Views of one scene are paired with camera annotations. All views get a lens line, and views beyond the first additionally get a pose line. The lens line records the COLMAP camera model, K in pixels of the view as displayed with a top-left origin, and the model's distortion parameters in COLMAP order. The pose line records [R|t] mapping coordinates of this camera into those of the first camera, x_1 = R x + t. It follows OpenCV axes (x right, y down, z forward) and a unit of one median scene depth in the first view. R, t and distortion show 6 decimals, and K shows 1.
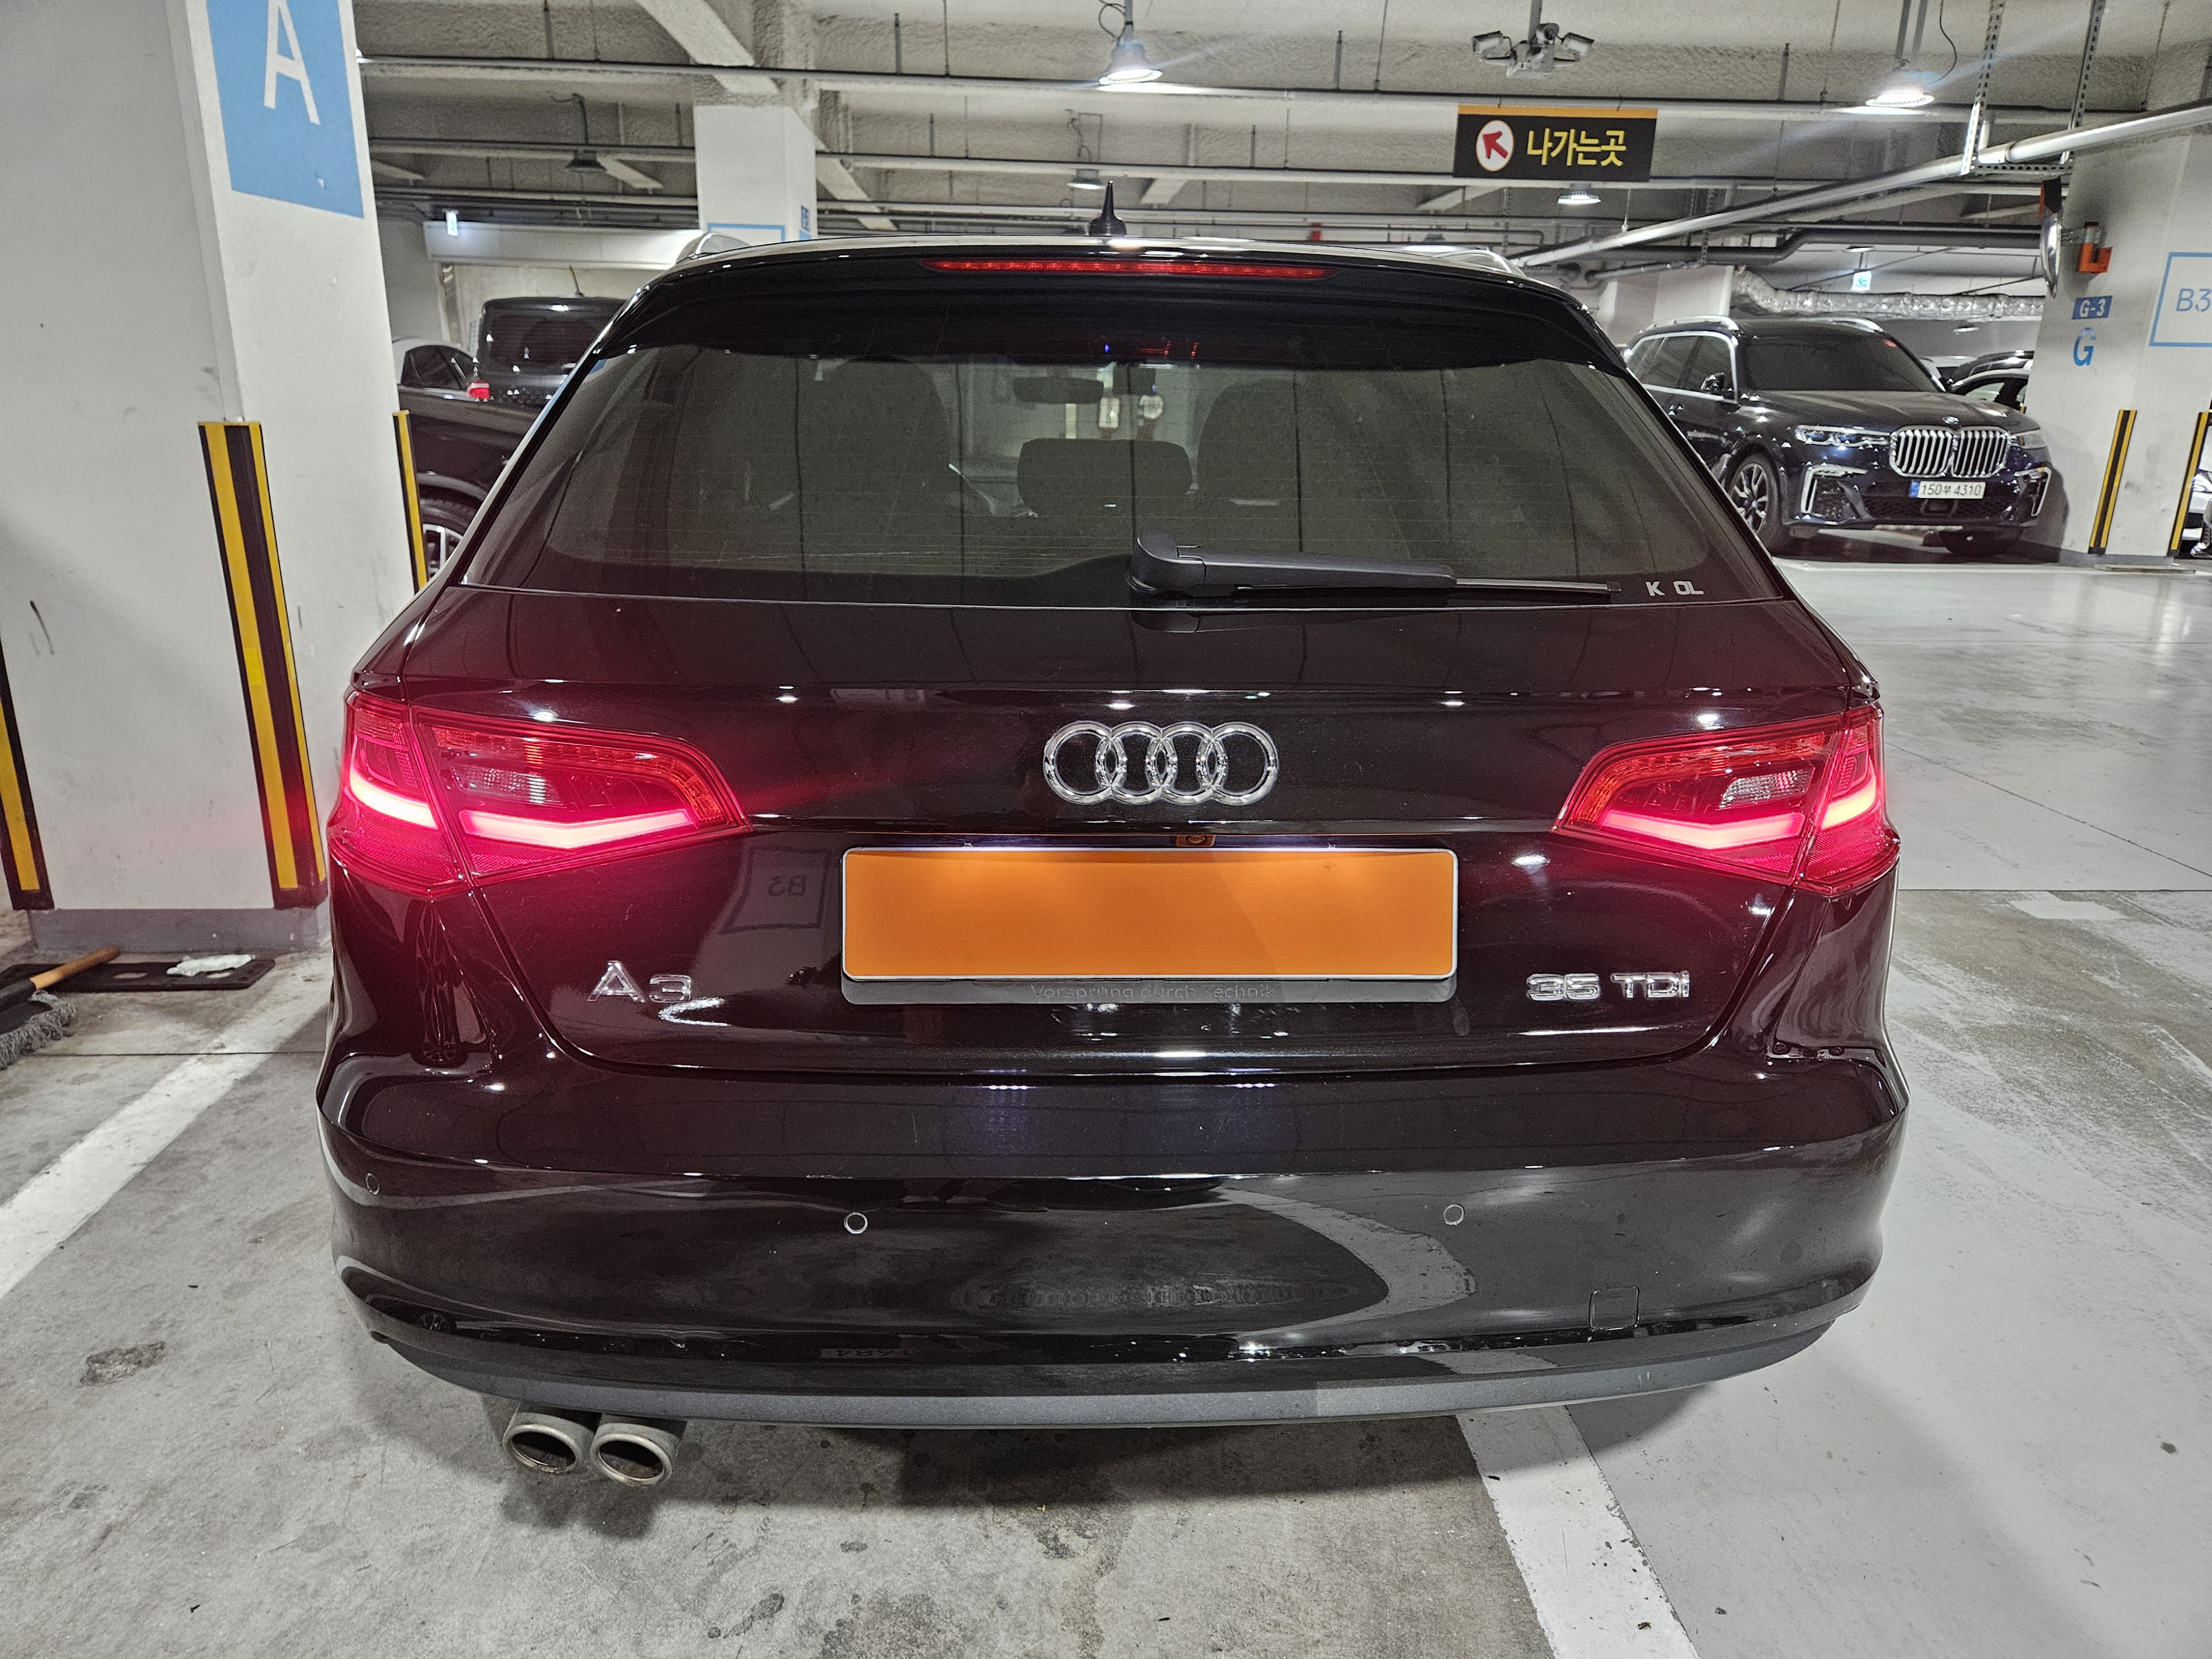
lens RADIAL K [[1489.1, 0, 1091.7], [0, 1489.1, 839.6], [0, 0, 1]] dist [0.060878, -0.049769]
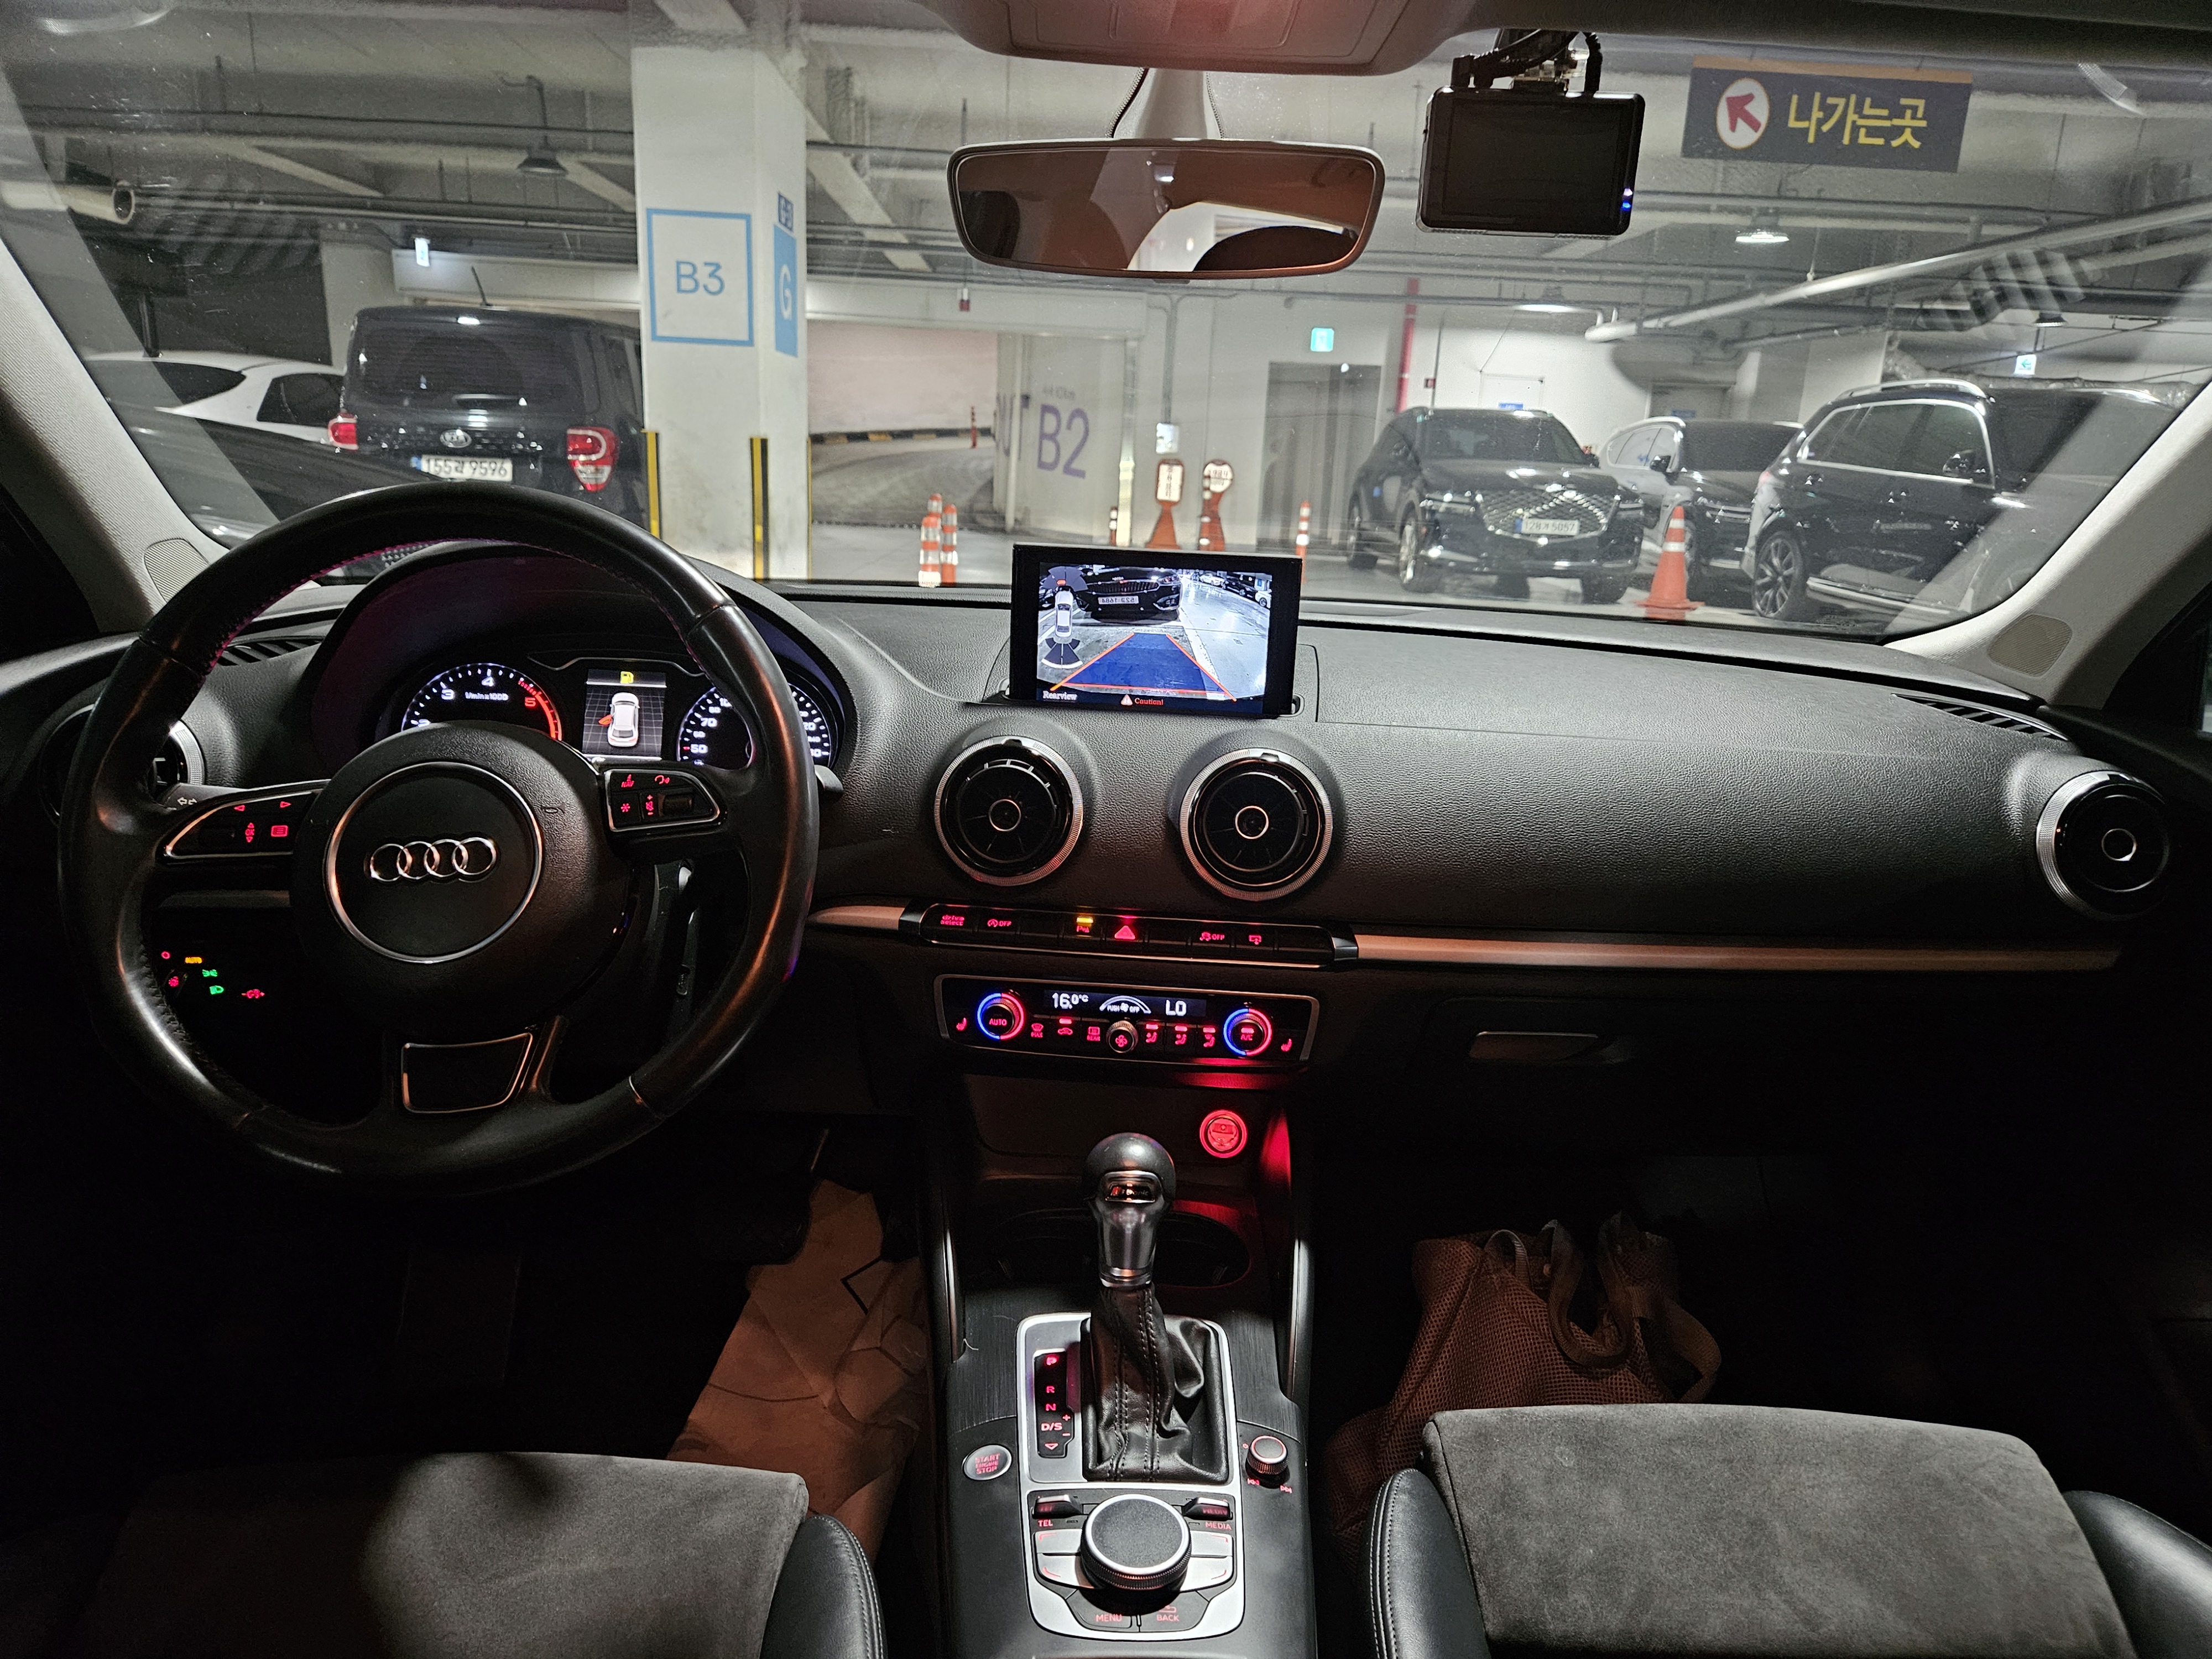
lens RADIAL K [[1489.1, 0, 1114.6], [0, 1489.1, 863.9], [0, 0, 1]] dist [0.060878, -0.049769]
pose [[0.999488, 0.029754, -0.011727, -0.007450], [-0.030145, 0.998942, -0.034721, -0.070573], [0.010681, 0.035057, 0.999328, 0.280130]]
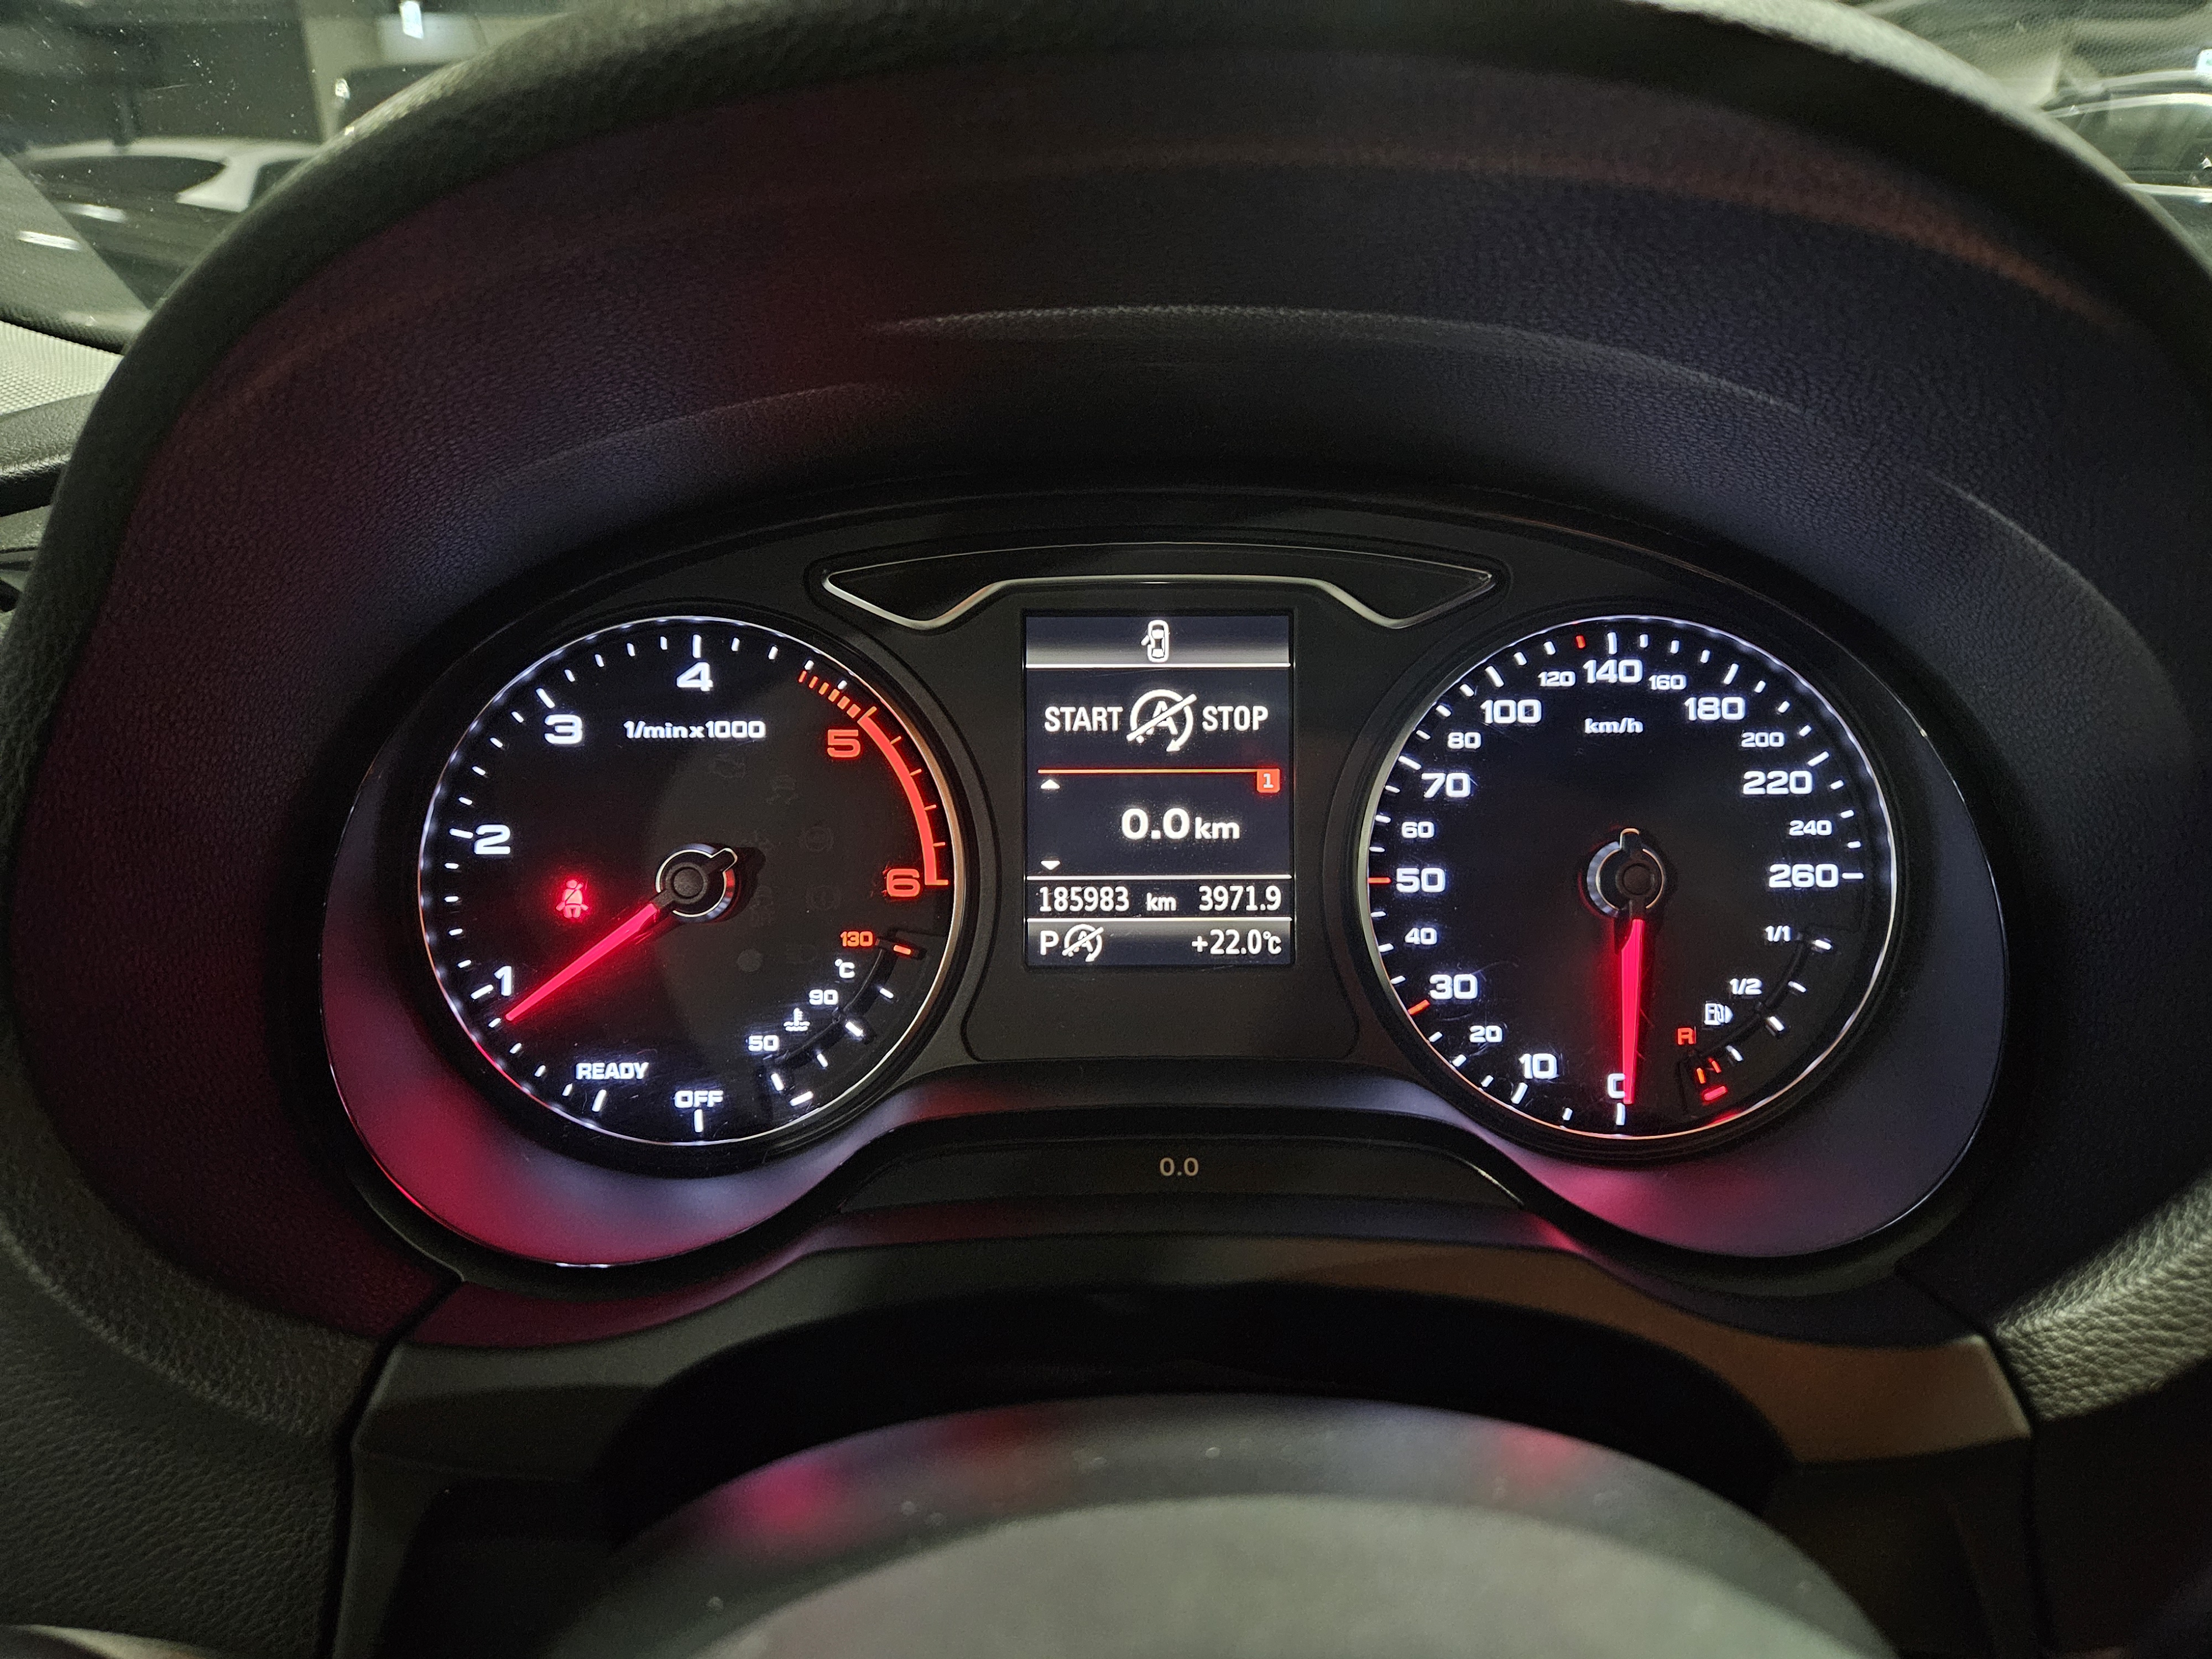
lens RADIAL K [[1489.1, 0, 1110.9], [0, 1489.1, 870.4], [0, 0, 1]] dist [0.060878, -0.049769]
pose [[0.999004, -0.001063, -0.044605, -0.043033], [0.005558, 0.994894, 0.100771, -0.084706], [0.044270, -0.100919, 0.993909, 0.354011]]
